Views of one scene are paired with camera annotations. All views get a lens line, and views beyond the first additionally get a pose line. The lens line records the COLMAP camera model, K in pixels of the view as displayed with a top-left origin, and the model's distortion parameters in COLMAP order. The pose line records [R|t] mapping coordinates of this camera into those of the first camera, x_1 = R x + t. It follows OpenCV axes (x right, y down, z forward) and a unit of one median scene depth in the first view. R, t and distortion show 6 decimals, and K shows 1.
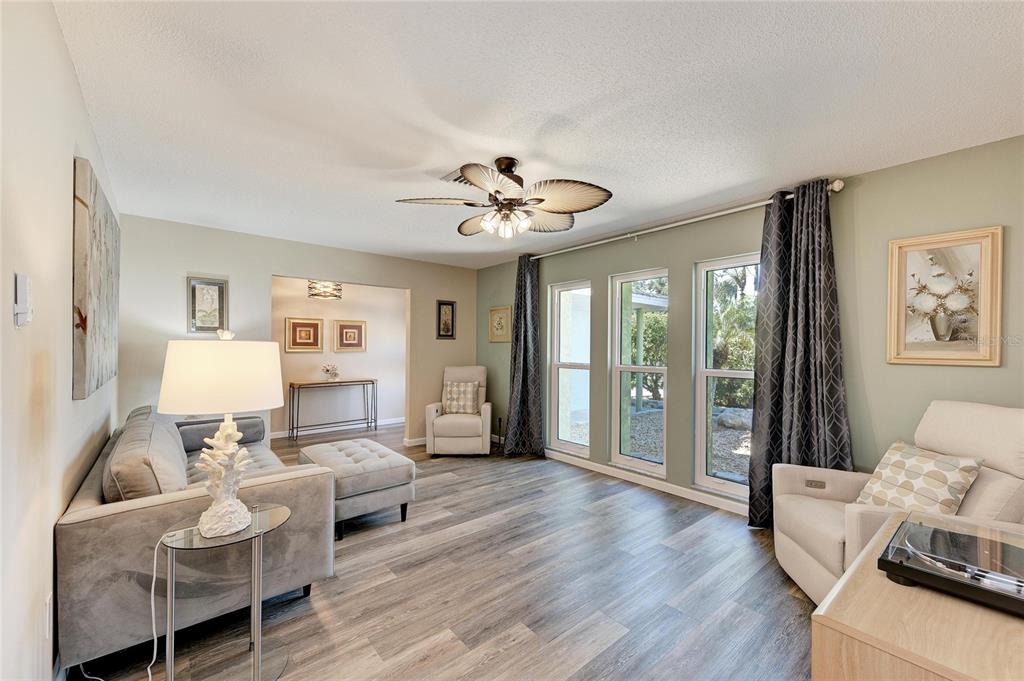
lens RADIAL K [[401.8, 0, 504.3], [0, 401.8, 339.4], [0, 0, 1]] dist [0.014024, -0.004108]
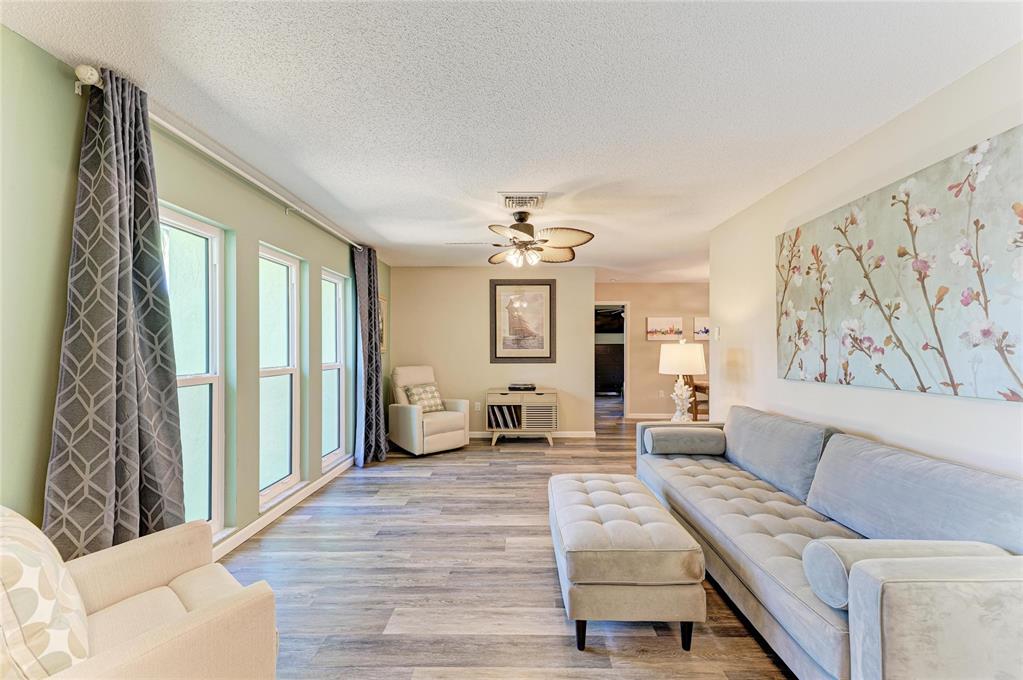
lens RADIAL K [[401.4, 0, 523.4], [0, 401.4, 350.1], [0, 0, 1]] dist [0.014024, -0.004108]
pose [[-0.783694, -0.009296, 0.621078, -0.451197], [-0.015029, 0.999879, -0.003999, 0.019660], [-0.620965, -0.012468, -0.783739, 1.084339]]
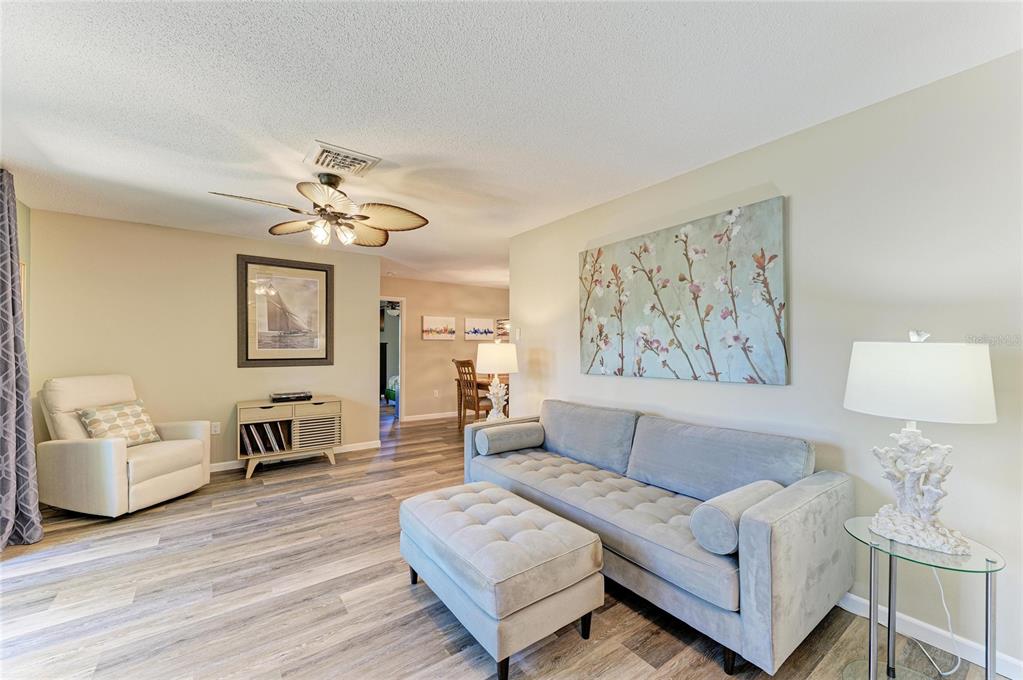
lens RADIAL K [[401.4, 0, 525.9], [0, 401.4, 352.8], [0, 0, 1]] dist [0.014024, -0.004108]
pose [[-0.999700, -0.007508, 0.023321, -0.292590], [-0.007558, 0.999969, -0.002076, 0.019350], [-0.023305, -0.002252, -0.999726, 1.085158]]
